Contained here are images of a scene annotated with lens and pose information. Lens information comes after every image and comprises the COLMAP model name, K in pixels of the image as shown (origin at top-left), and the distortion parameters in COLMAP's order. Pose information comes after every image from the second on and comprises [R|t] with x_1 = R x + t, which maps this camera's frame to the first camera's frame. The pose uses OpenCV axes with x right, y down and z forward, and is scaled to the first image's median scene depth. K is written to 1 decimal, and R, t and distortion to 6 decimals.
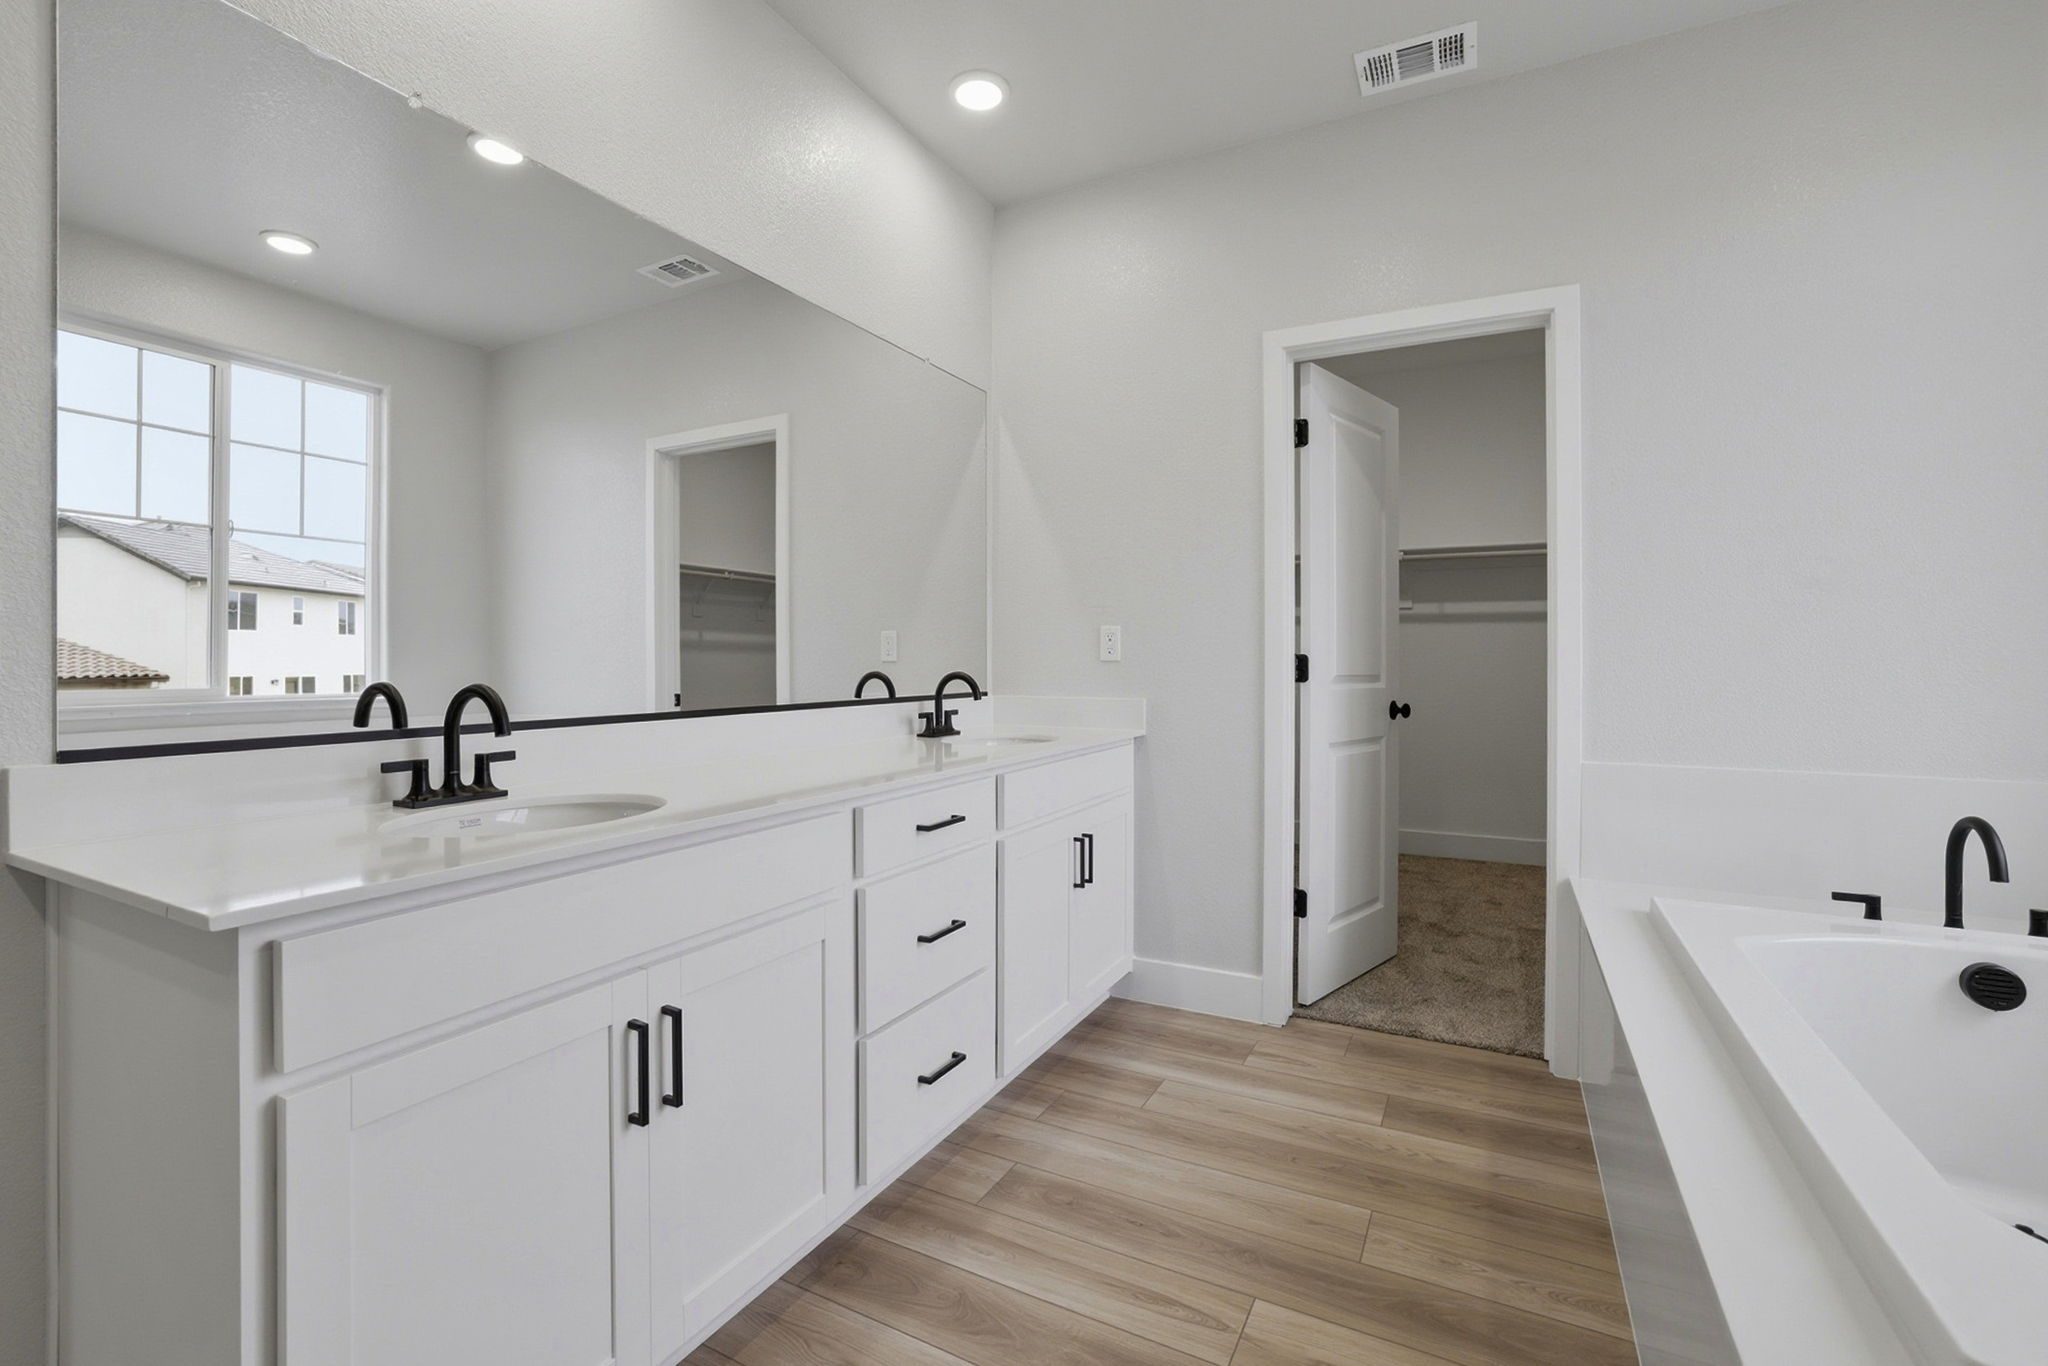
lens RADIAL K [[908.7, 0, 1014.6], [0, 908.7, 669.1], [0, 0, 1]] dist [-0.028101, 0.007718]
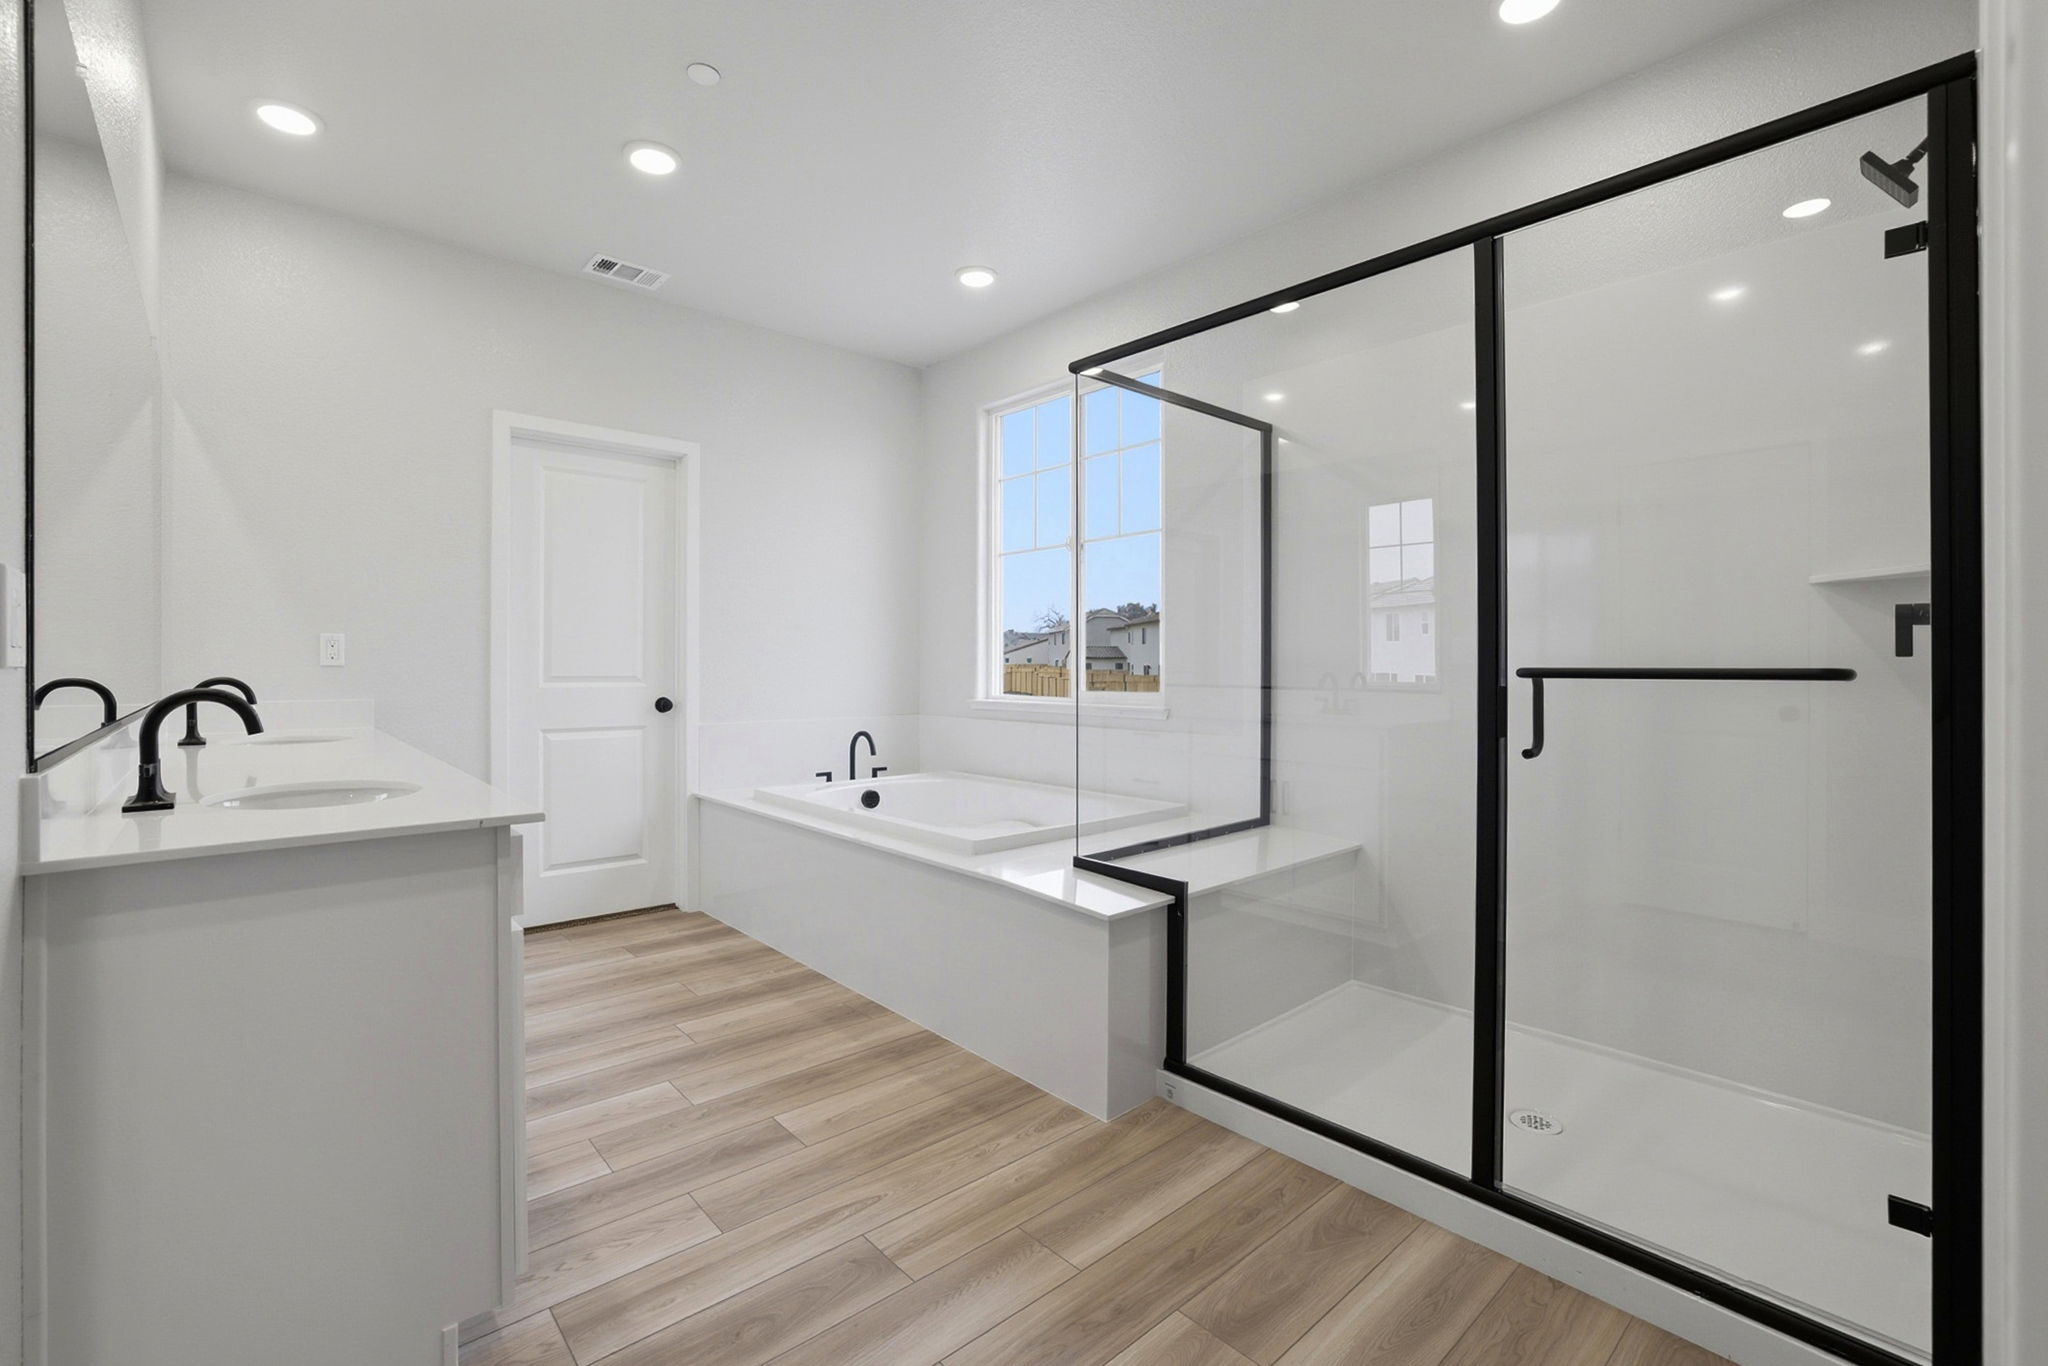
lens RADIAL K [[908.7, 0, 1025.2], [0, 908.7, 692.8], [0, 0, 1]] dist [-0.028101, 0.007718]
pose [[0.338521, -0.030057, 0.940479, -0.794914], [0.007839, 0.999545, 0.029123, -0.001530], [-0.940926, -0.002486, 0.338602, -0.175664]]
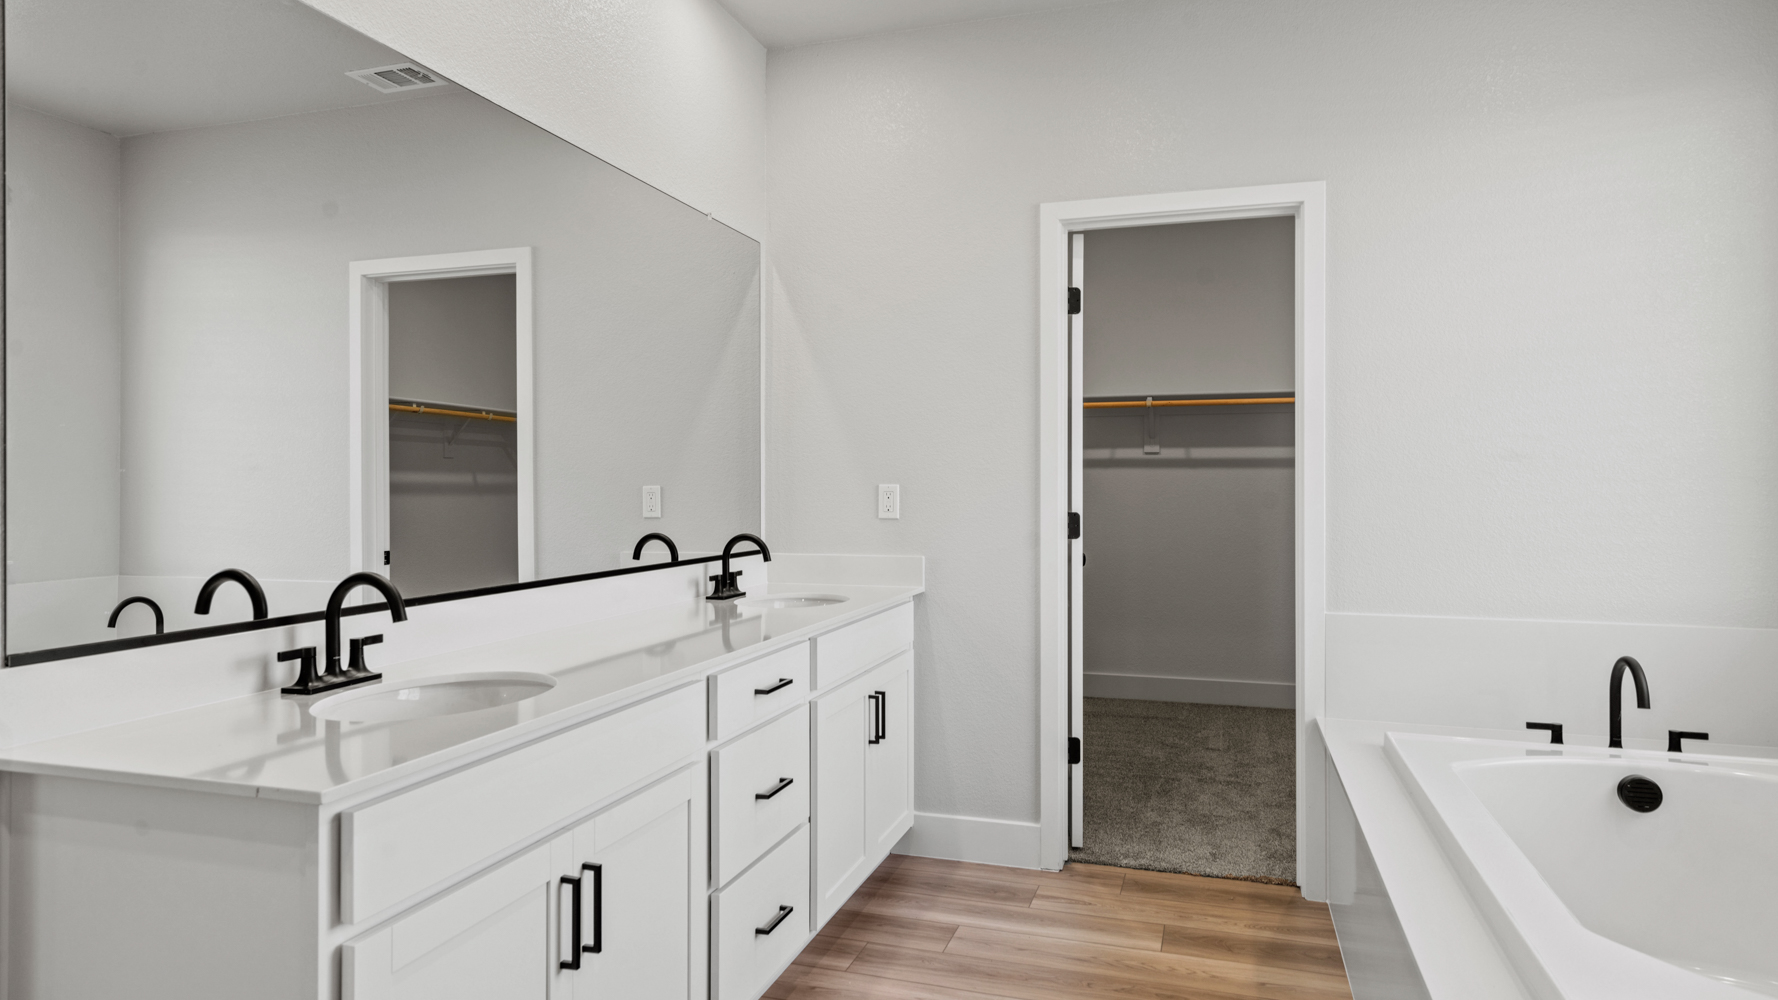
lens RADIAL K [[1082.5, 0, 871.7], [0, 1082.5, 494.3], [0, 0, 1]] dist [0.023496, -0.009502]
pose [[0.984278, -0.003792, 0.176583, -0.161586], [0.003439, 0.999991, 0.002304, -0.049499], [-0.176590, -0.001661, 0.984283, -0.227300]]
